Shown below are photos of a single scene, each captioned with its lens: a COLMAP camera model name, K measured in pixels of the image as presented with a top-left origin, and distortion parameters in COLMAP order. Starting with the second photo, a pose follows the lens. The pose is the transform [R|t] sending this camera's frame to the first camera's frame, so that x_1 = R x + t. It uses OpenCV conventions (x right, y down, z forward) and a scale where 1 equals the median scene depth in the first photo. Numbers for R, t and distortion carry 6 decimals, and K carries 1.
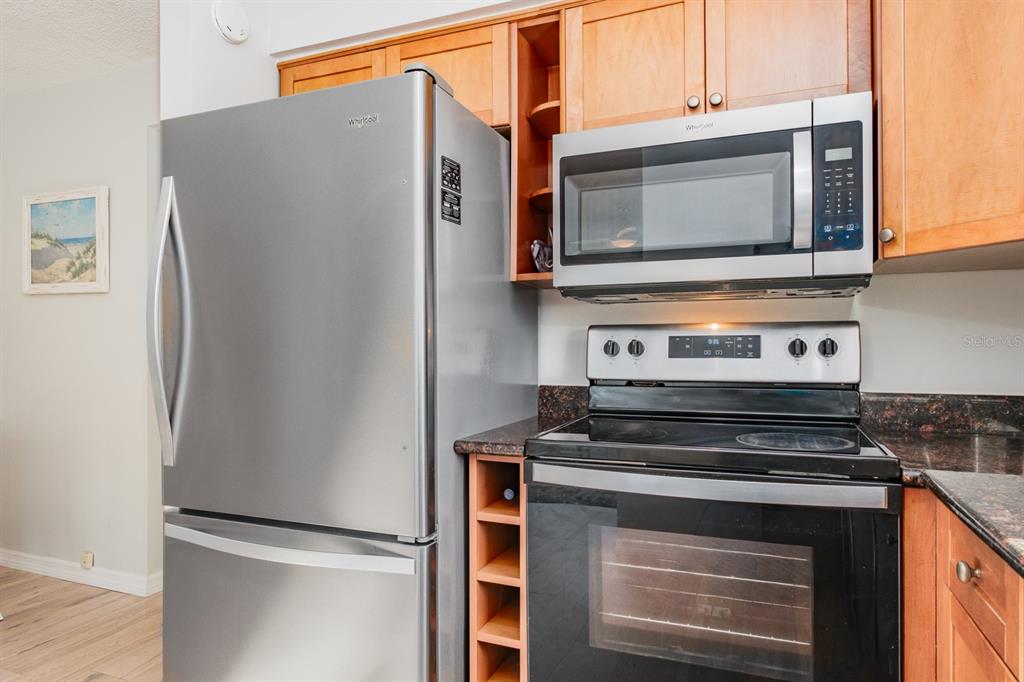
lens RADIAL K [[649.4, 0, 508.8], [0, 649.4, 343.2], [0, 0, 1]] dist [-0.006453, 0.006153]
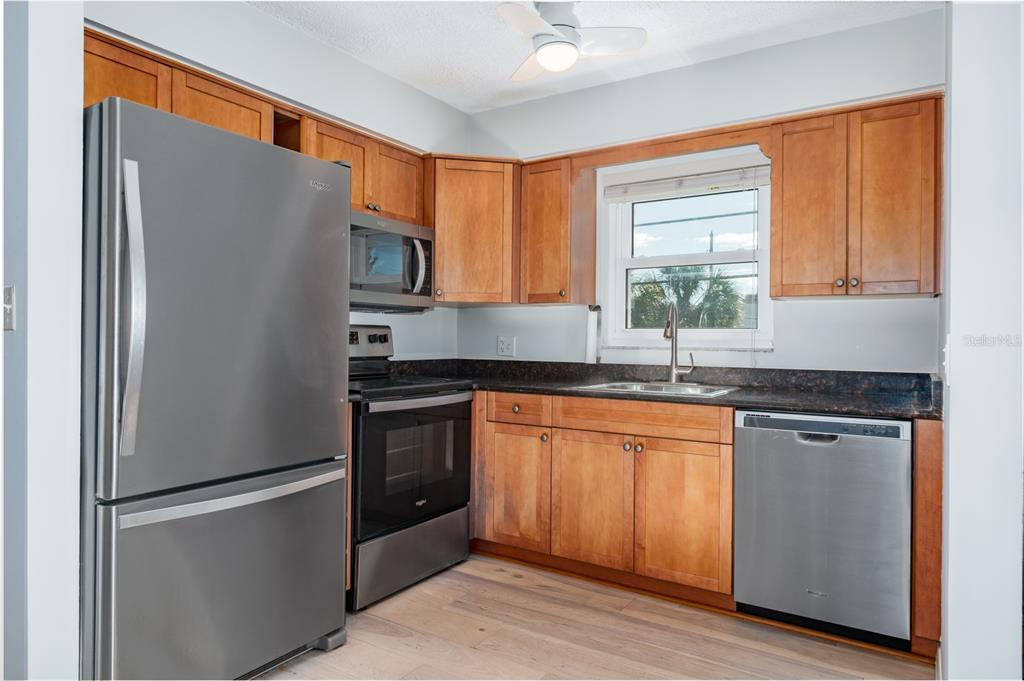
lens RADIAL K [[649.4, 0, 511.5], [0, 649.4, 342.9], [0, 0, 1]] dist [-0.006453, 0.006153]
pose [[0.167163, 0.007257, 0.985903, -1.493522], [-0.008339, 0.999948, -0.005946, 0.025574], [-0.985894, -0.007228, 0.167215, 0.294964]]
